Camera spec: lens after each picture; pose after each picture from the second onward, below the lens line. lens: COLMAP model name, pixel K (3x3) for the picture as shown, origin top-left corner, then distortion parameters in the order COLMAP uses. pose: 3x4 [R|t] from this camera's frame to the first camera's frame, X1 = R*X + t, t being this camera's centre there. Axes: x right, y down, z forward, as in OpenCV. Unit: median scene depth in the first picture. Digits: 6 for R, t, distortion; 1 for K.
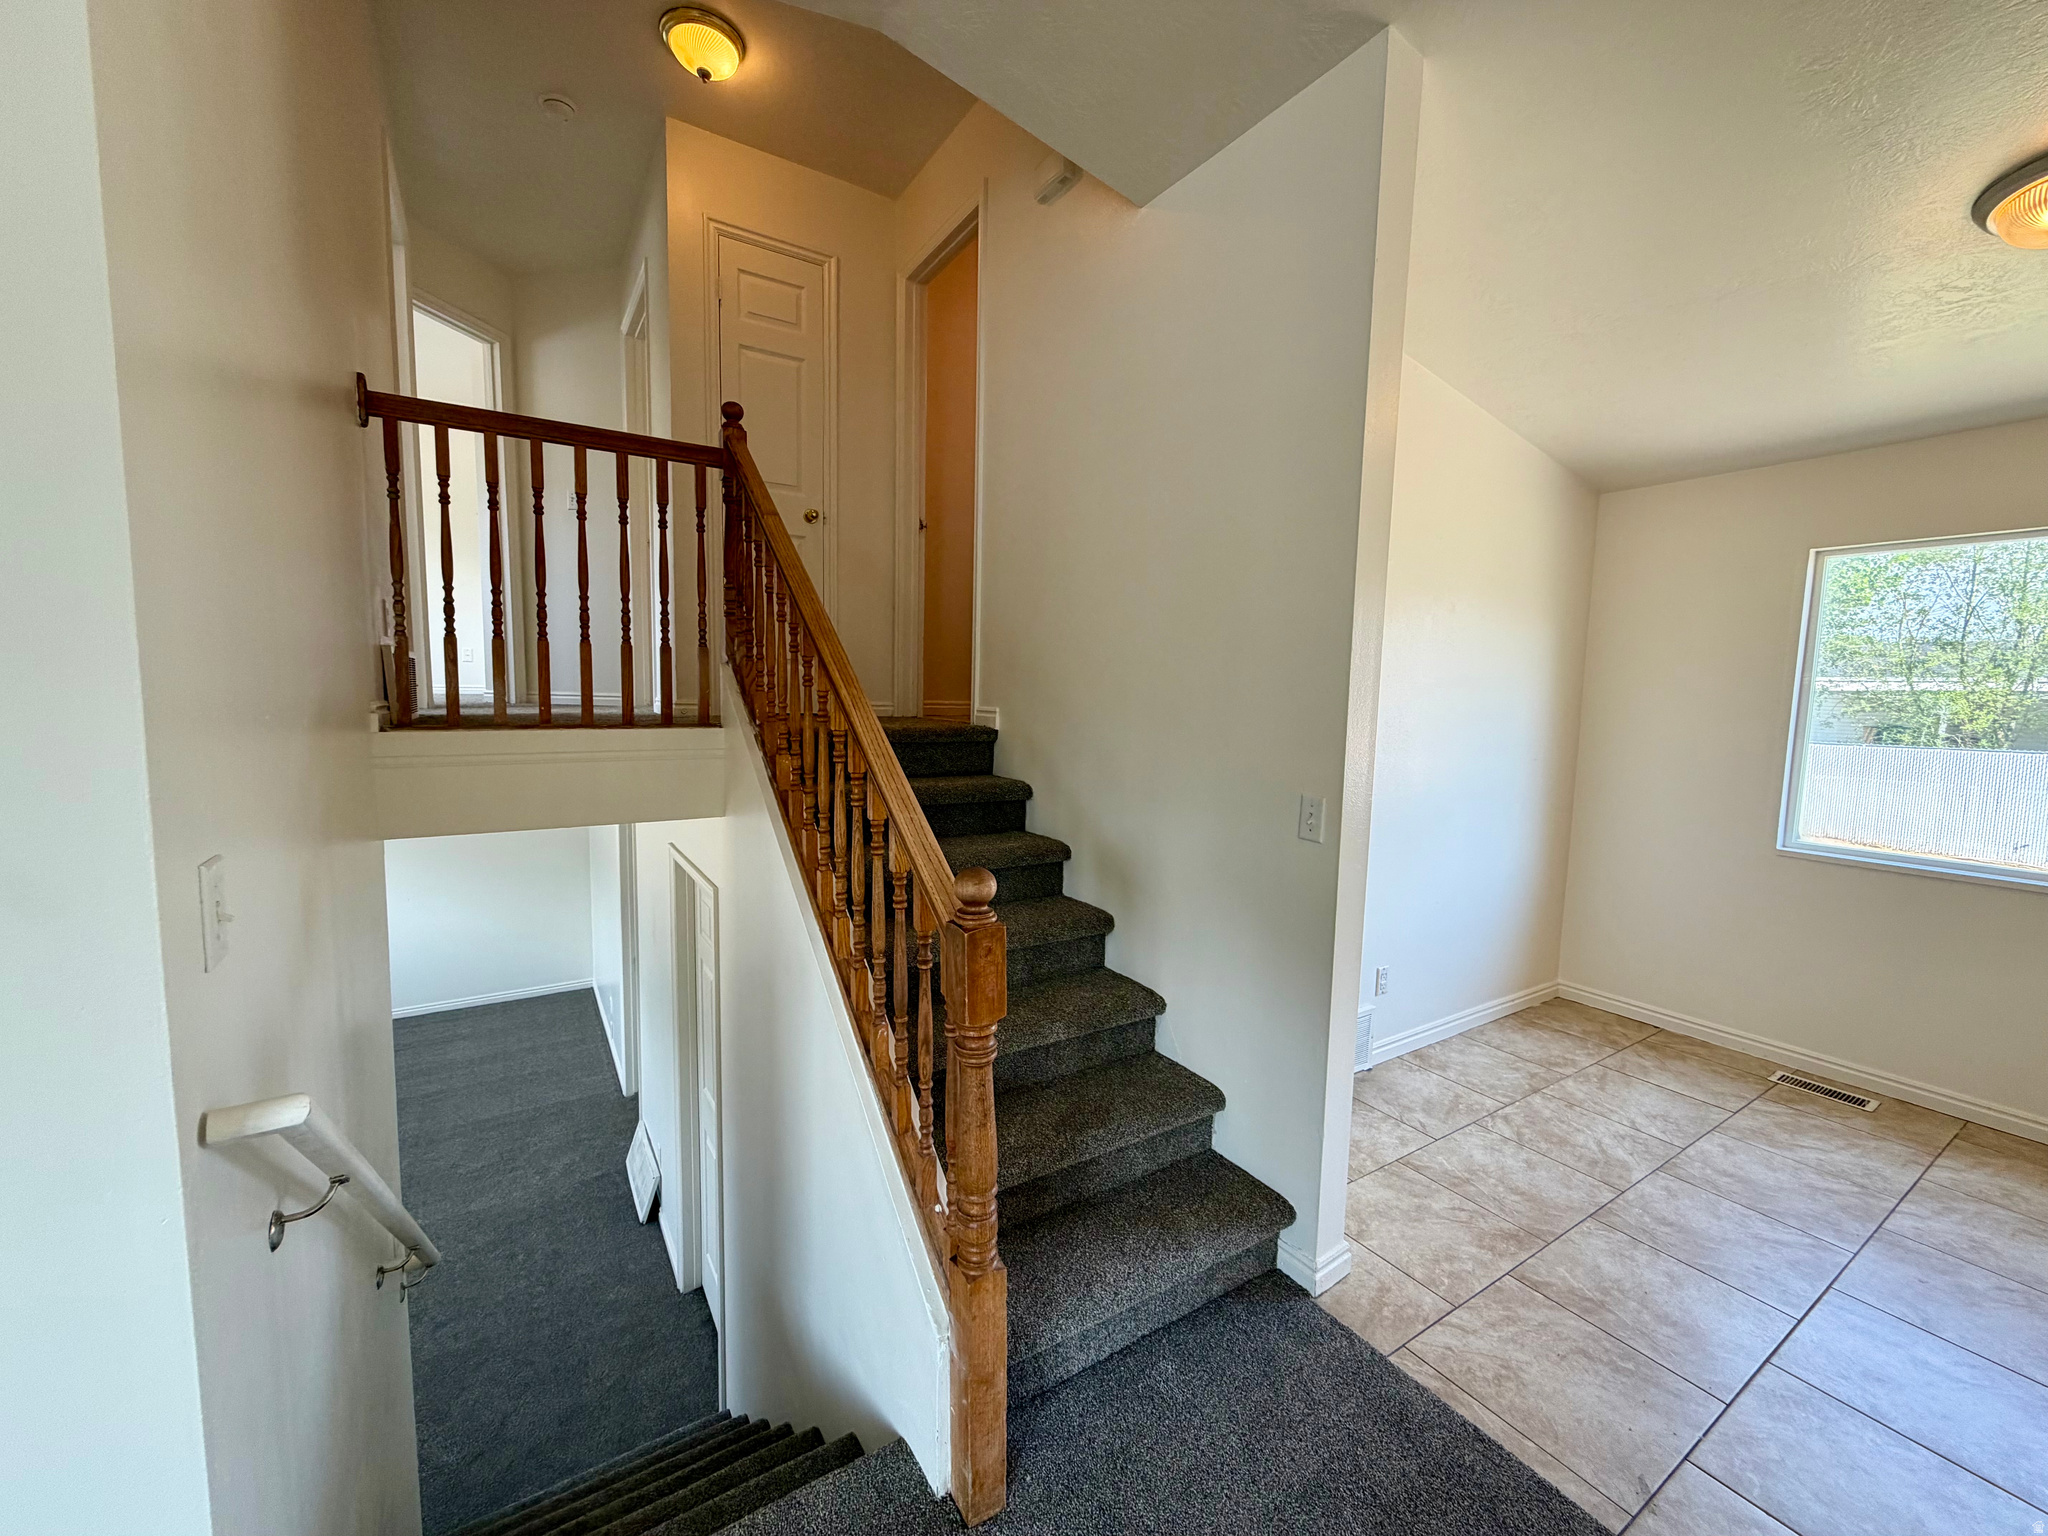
lens RADIAL K [[811.4, 0, 1017.3], [0, 811.4, 766.2], [0, 0, 1]] dist [0.000740, 0.000096]
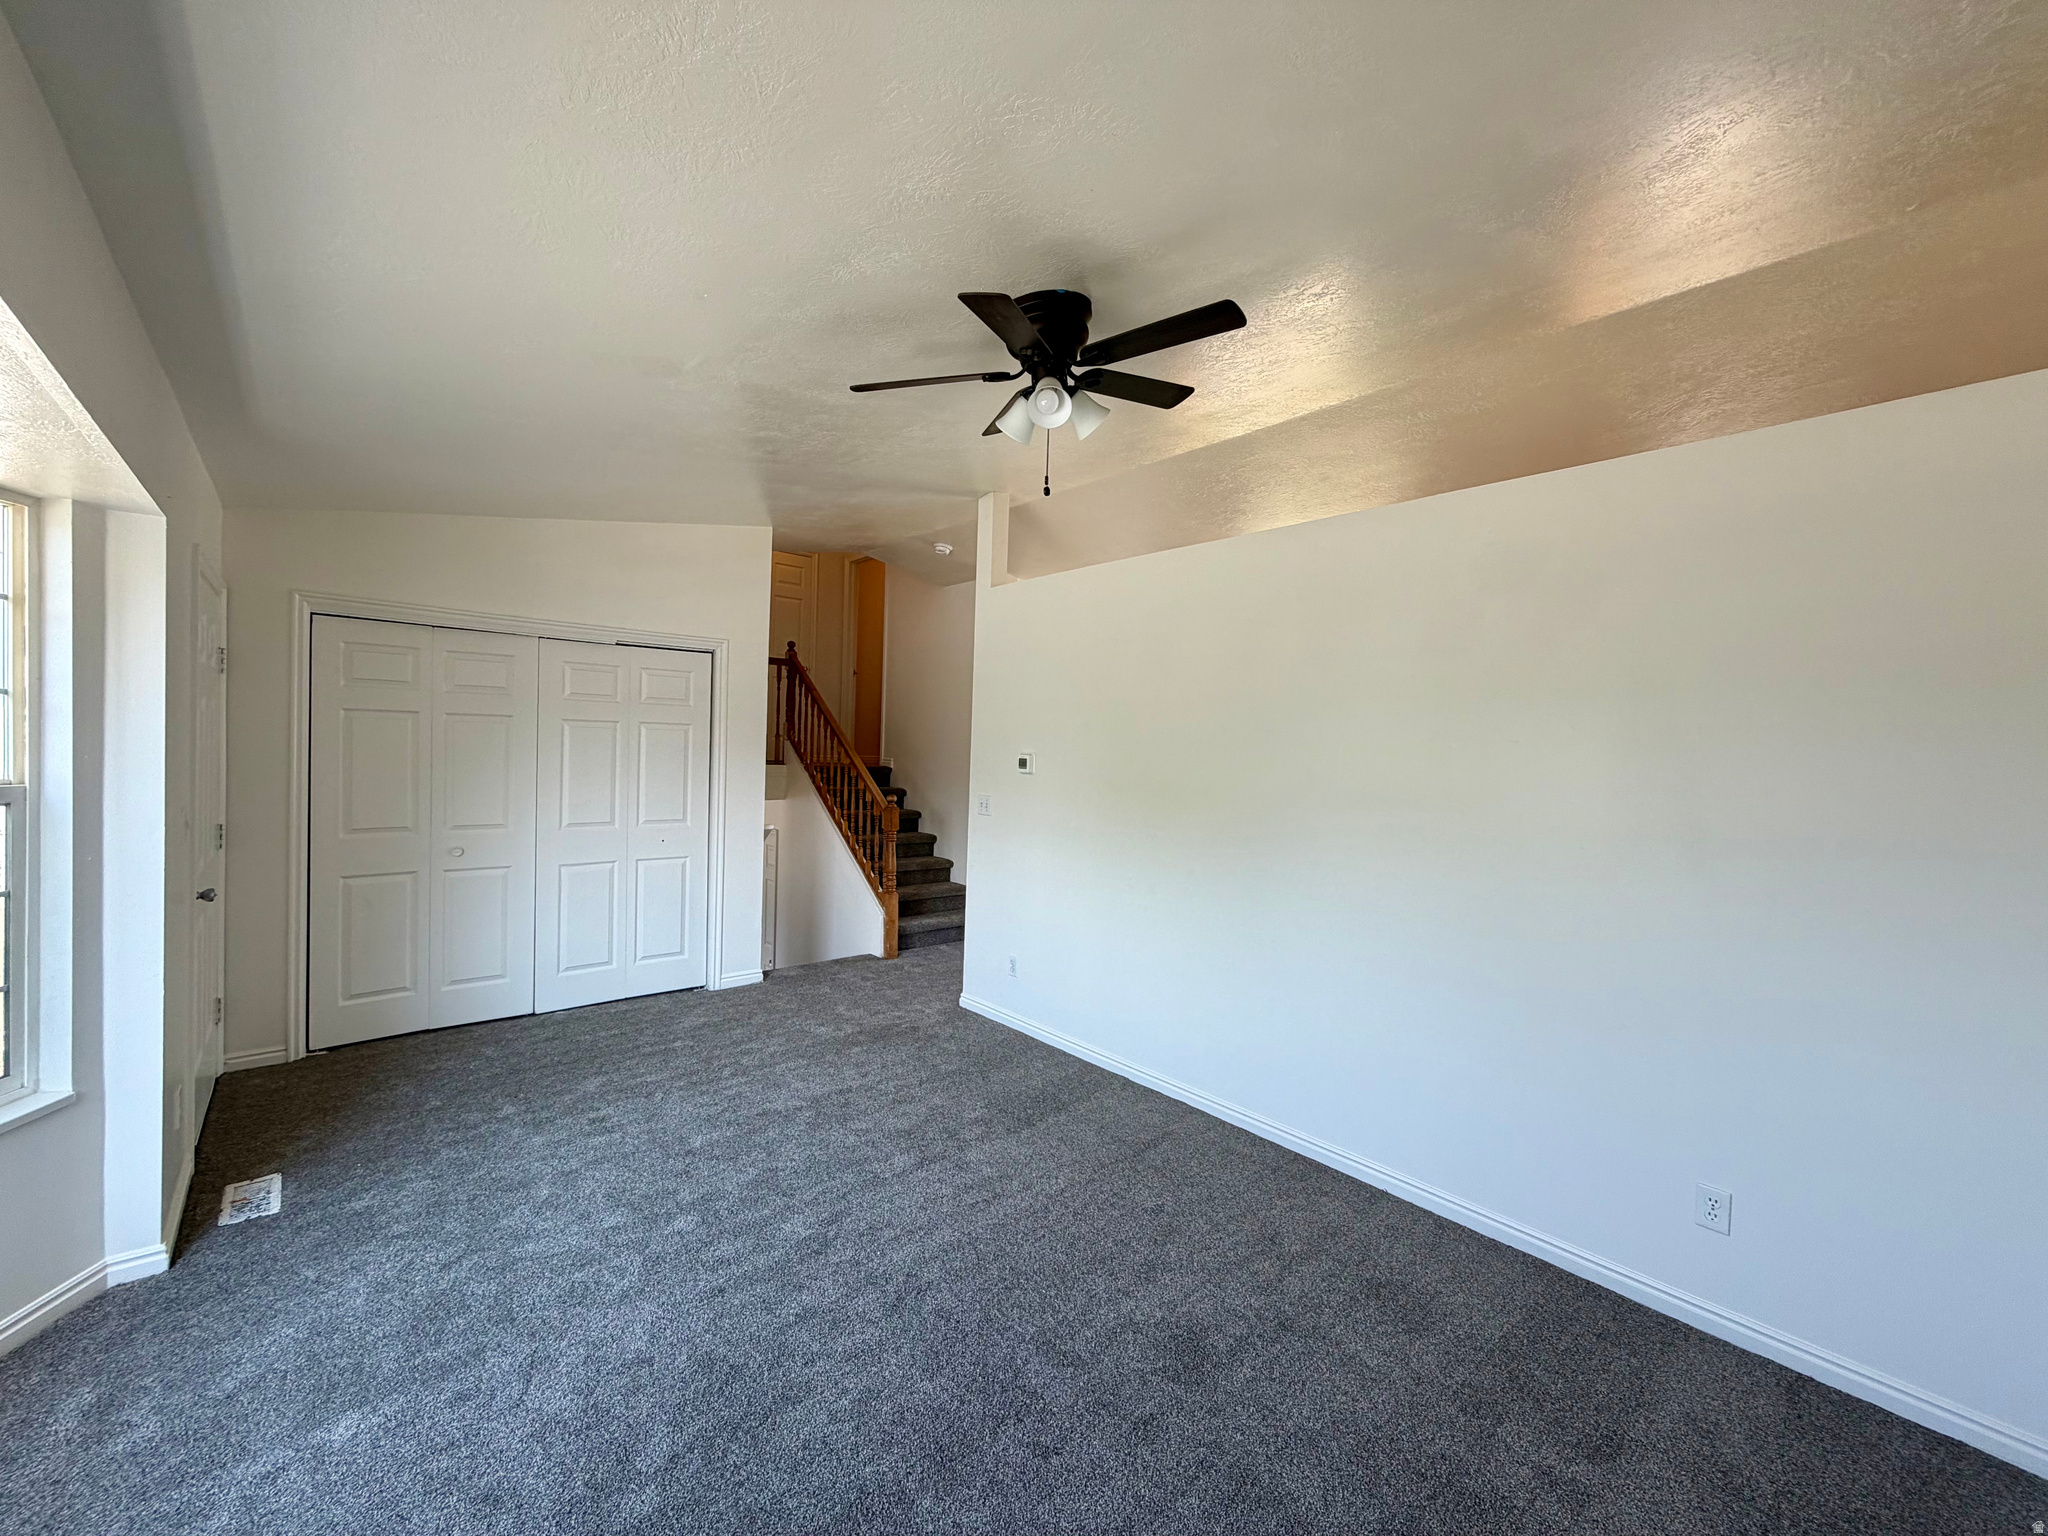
lens RADIAL K [[811.4, 0, 1017.3], [0, 811.4, 766.2], [0, 0, 1]] dist [0.000740, 0.000096]
pose [[0.988993, 0.006414, 0.147825, -0.015692], [0.003967, 0.997552, -0.069821, 0.149792], [-0.147911, 0.069639, 0.986546, -1.789510]]
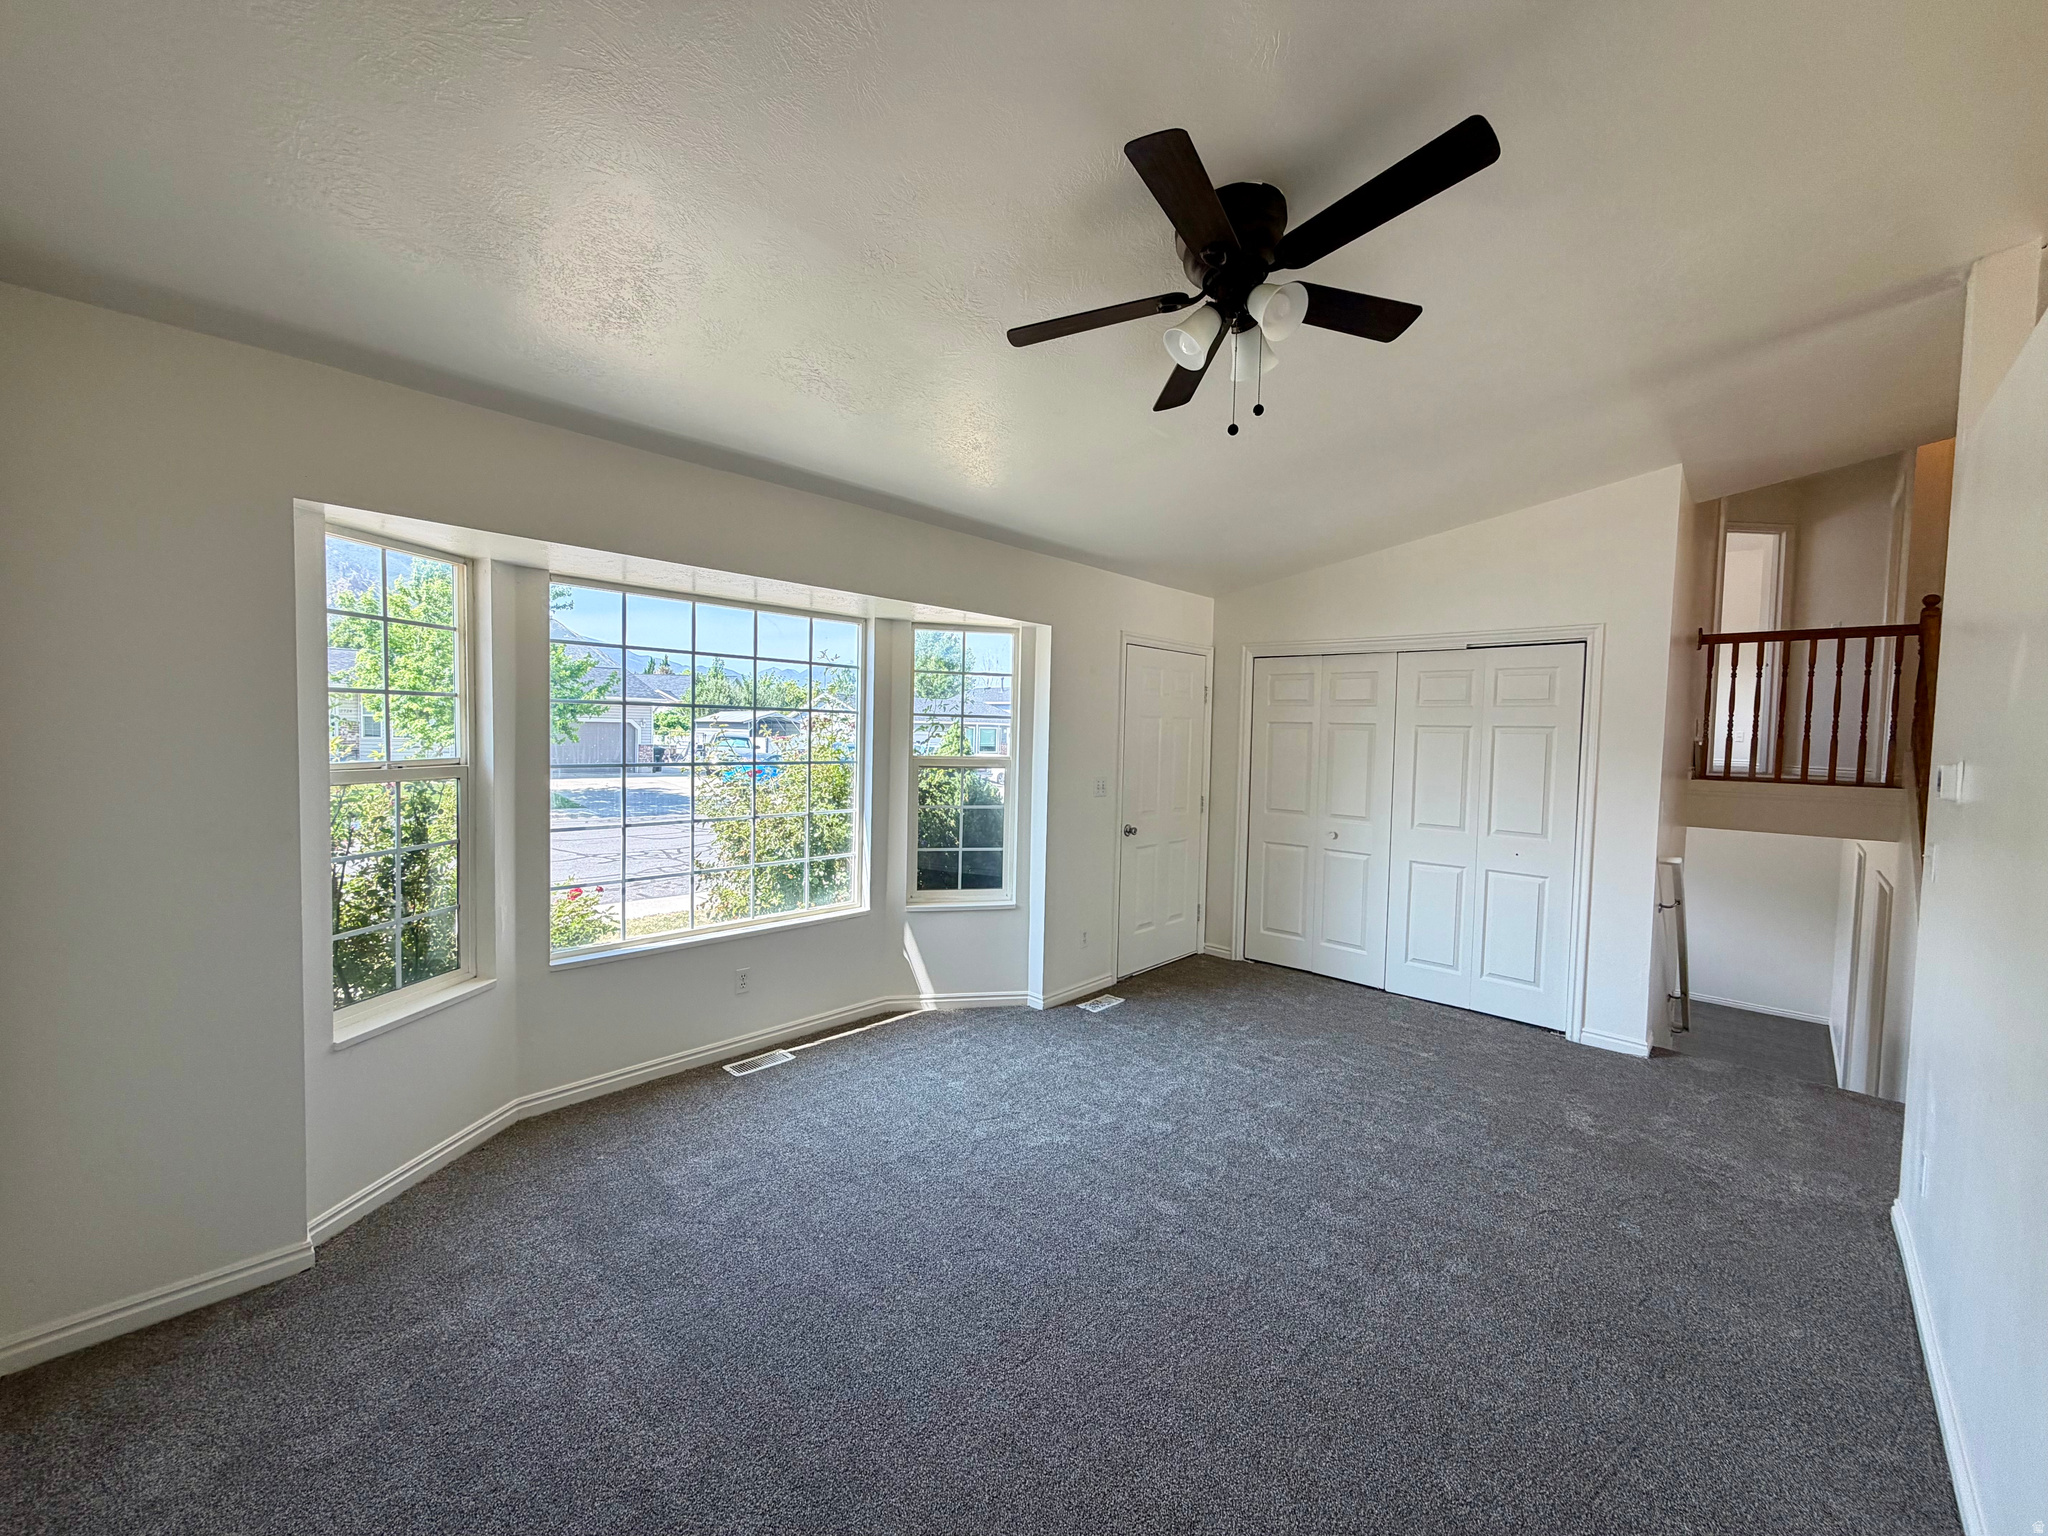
lens RADIAL K [[811.4, 0, 1017.3], [0, 811.4, 766.2], [0, 0, 1]] dist [0.000740, 0.000096]
pose [[0.248372, 0.029349, -0.968220, 0.867157], [-0.113982, 0.993482, 0.000876, 0.119893], [0.961935, 0.110142, 0.250099, -1.270575]]
